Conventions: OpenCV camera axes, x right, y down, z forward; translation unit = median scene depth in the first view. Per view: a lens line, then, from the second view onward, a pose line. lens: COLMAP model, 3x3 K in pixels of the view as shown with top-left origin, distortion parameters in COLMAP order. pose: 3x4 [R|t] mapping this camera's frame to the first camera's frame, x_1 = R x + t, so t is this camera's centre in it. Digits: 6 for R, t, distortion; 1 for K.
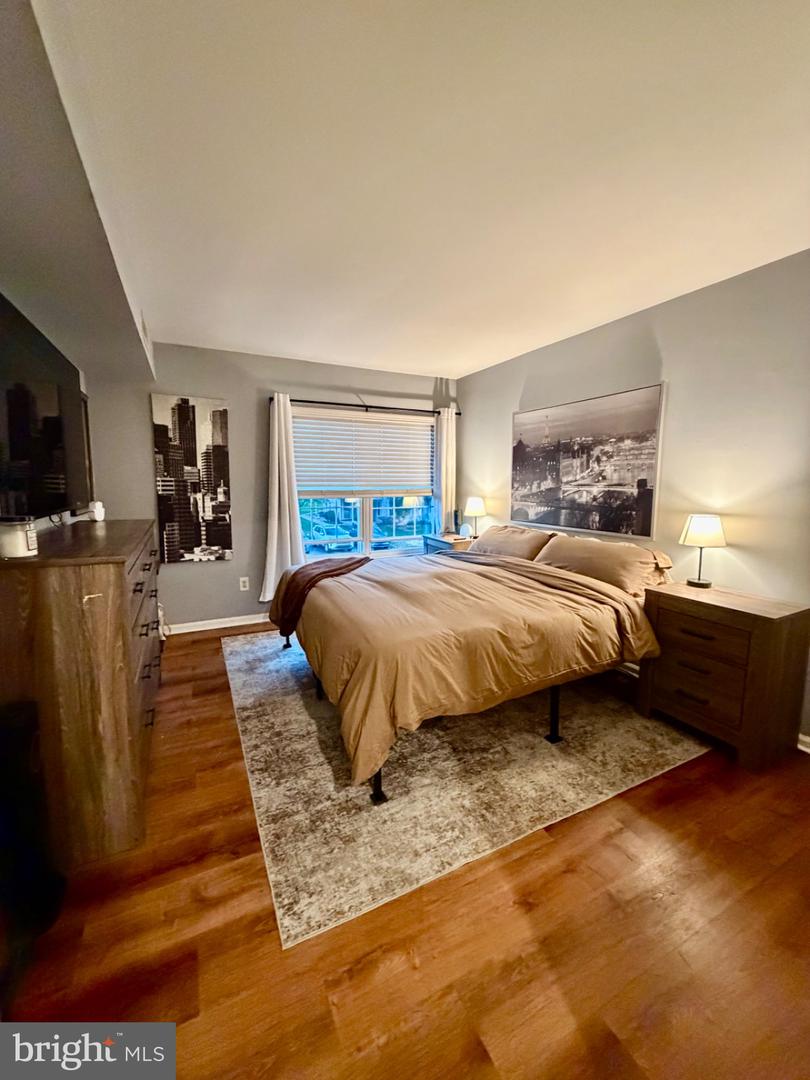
lens RADIAL K [[432.2, 0, 408.3], [0, 432.2, 532.1], [0, 0, 1]] dist [-0.003370, 0.000196]
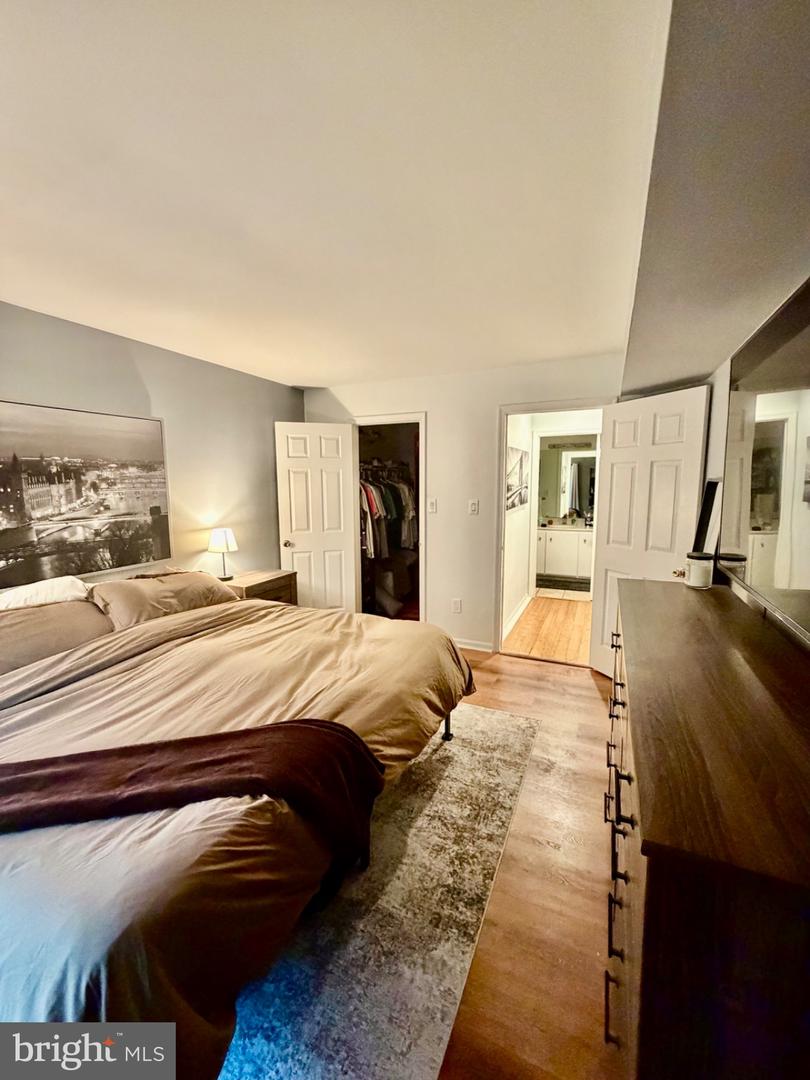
lens RADIAL K [[432.2, 0, 403.3], [0, 432.2, 531.6], [0, 0, 1]] dist [-0.003370, 0.000196]
pose [[-0.613150, -0.086024, 0.785269, -0.613206], [0.104459, 0.976495, 0.188536, -0.185014], [-0.783030, 0.197629, -0.589752, 1.083202]]
